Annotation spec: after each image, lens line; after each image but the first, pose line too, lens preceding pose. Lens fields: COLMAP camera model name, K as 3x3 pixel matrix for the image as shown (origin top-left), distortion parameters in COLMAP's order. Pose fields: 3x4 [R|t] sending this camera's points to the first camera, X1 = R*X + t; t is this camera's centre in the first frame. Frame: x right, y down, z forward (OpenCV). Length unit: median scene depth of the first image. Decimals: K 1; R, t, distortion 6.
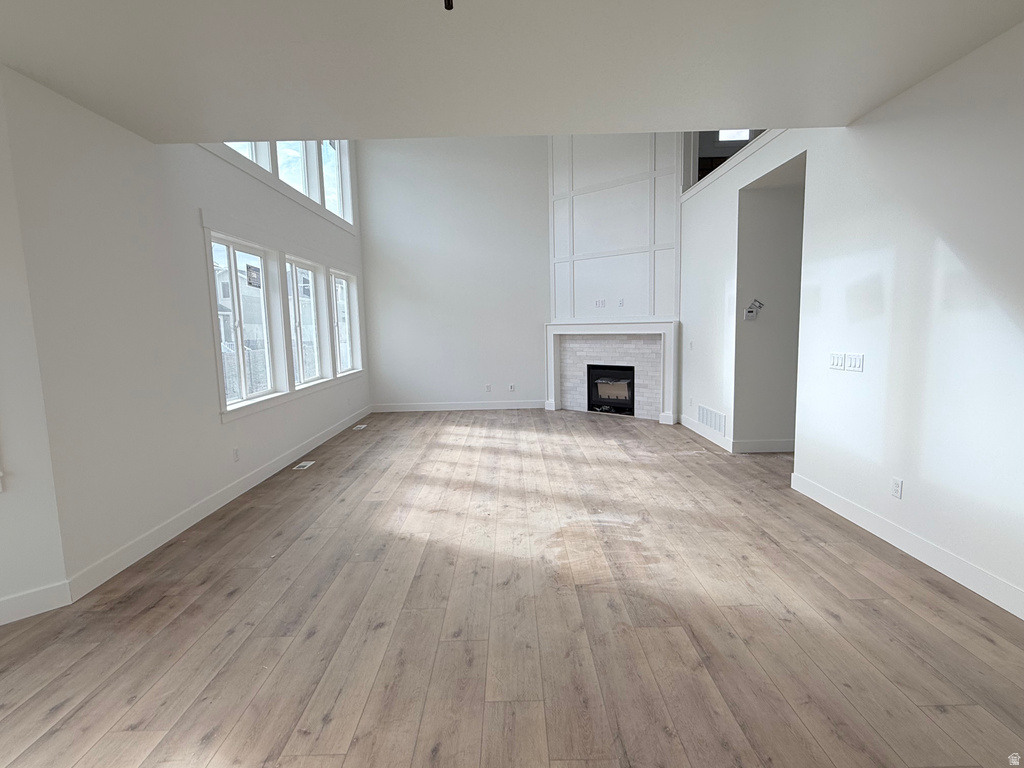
lens RADIAL K [[506.2, 0, 509.8], [0, 506.2, 386.0], [0, 0, 1]] dist [0.001411, -0.001253]
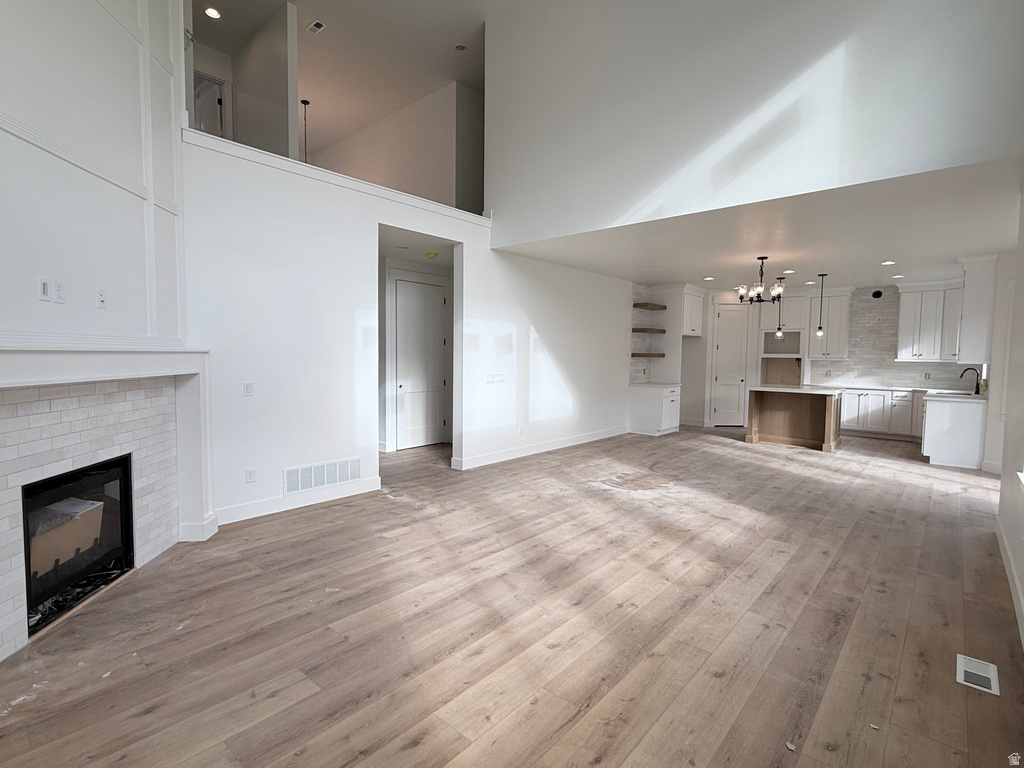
lens RADIAL K [[506.2, 0, 508.8], [0, 506.2, 383.8], [0, 0, 1]] dist [0.001411, -0.001253]
pose [[-0.749106, -0.021665, 0.662096, -0.430032], [0.087779, 0.987406, 0.131624, -0.193695], [-0.656609, 0.156719, -0.737769, 1.702463]]
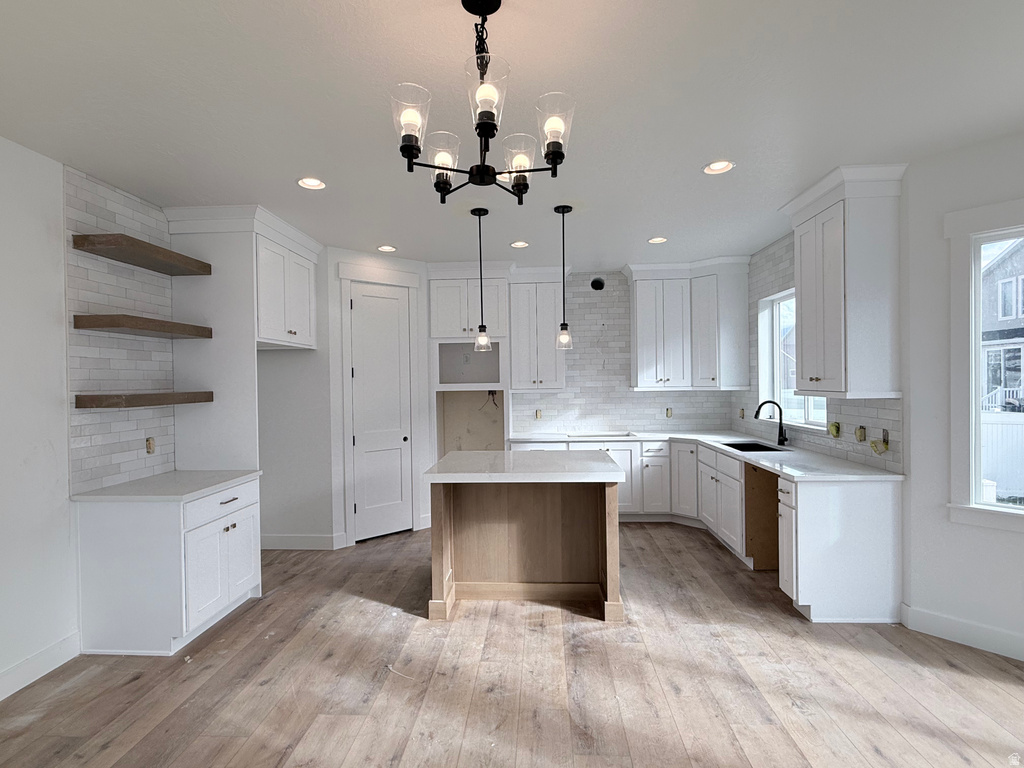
lens RADIAL K [[506.2, 0, 510.9], [0, 506.2, 386.2], [0, 0, 1]] dist [0.001411, -0.001253]
pose [[-0.997187, 0.042130, 0.061992, -0.054803], [0.049823, 0.990482, 0.128312, -0.077996], [-0.055997, 0.131040, -0.989794, 0.533920]]
